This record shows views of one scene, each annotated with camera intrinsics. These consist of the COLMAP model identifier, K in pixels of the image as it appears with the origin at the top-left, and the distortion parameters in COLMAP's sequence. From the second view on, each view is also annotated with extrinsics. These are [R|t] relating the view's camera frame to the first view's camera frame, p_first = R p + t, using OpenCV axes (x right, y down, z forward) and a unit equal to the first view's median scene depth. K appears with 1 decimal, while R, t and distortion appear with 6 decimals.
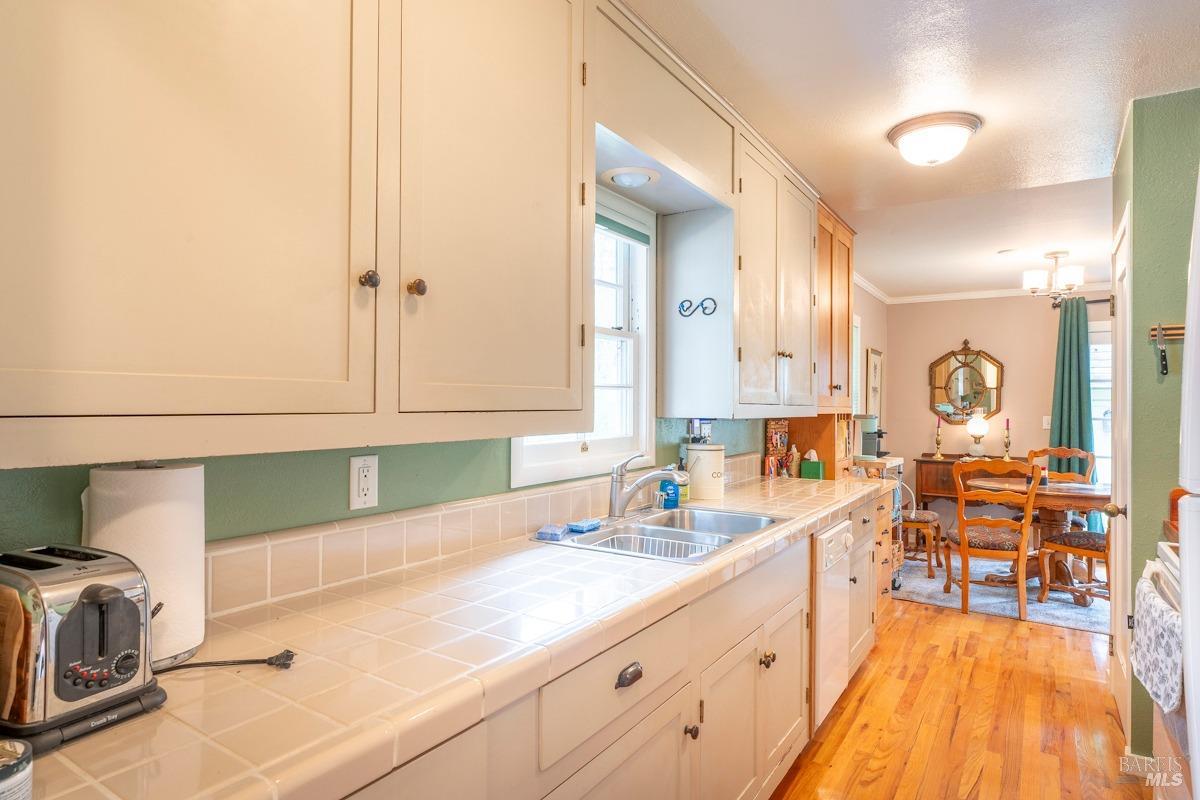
lens RADIAL K [[678.4, 0, 598.3], [0, 678.4, 402.4], [0, 0, 1]] dist [-0.002173, -0.000218]
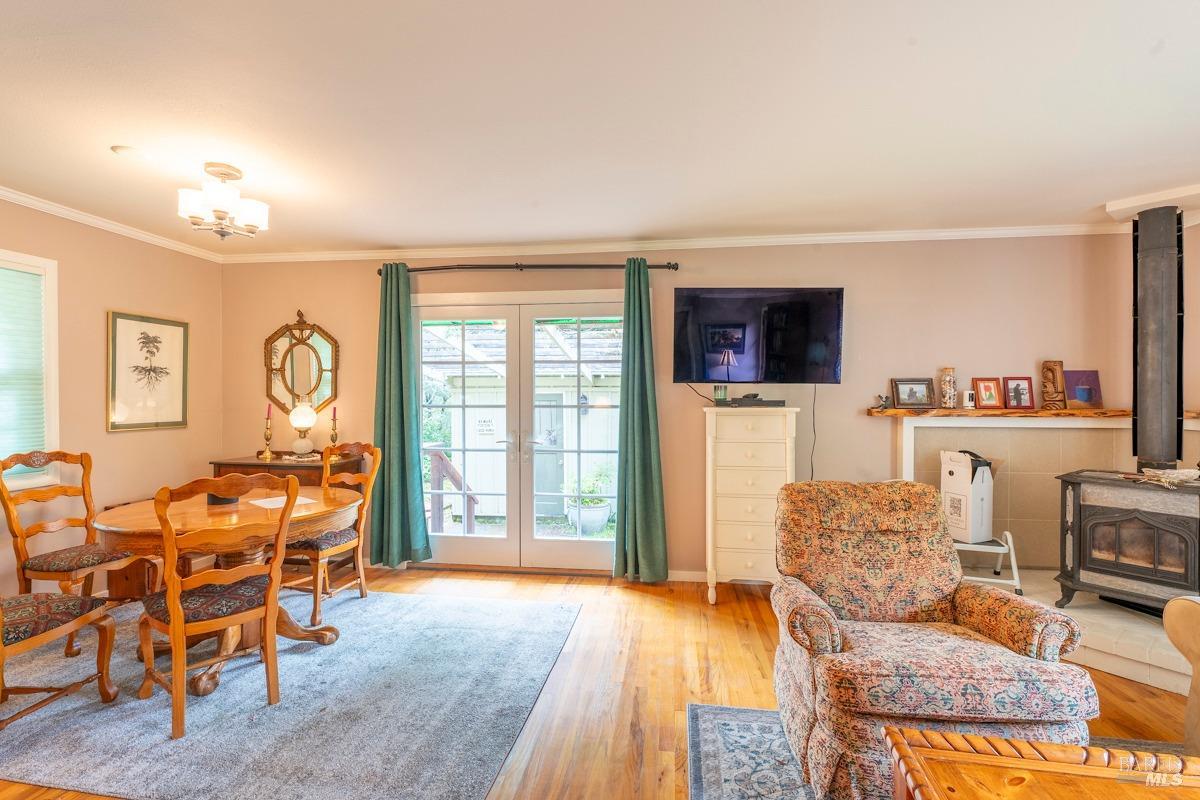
lens RADIAL K [[552.0, 0, 601.2], [0, 552.0, 396.4], [0, 0, 1]] dist [0.000709, -0.000001]
pose [[0.905562, -0.009929, 0.424098, 0.598794], [0.004583, 0.999897, 0.013623, 0.003165], [-0.424189, -0.010393, 0.905514, 0.248513]]
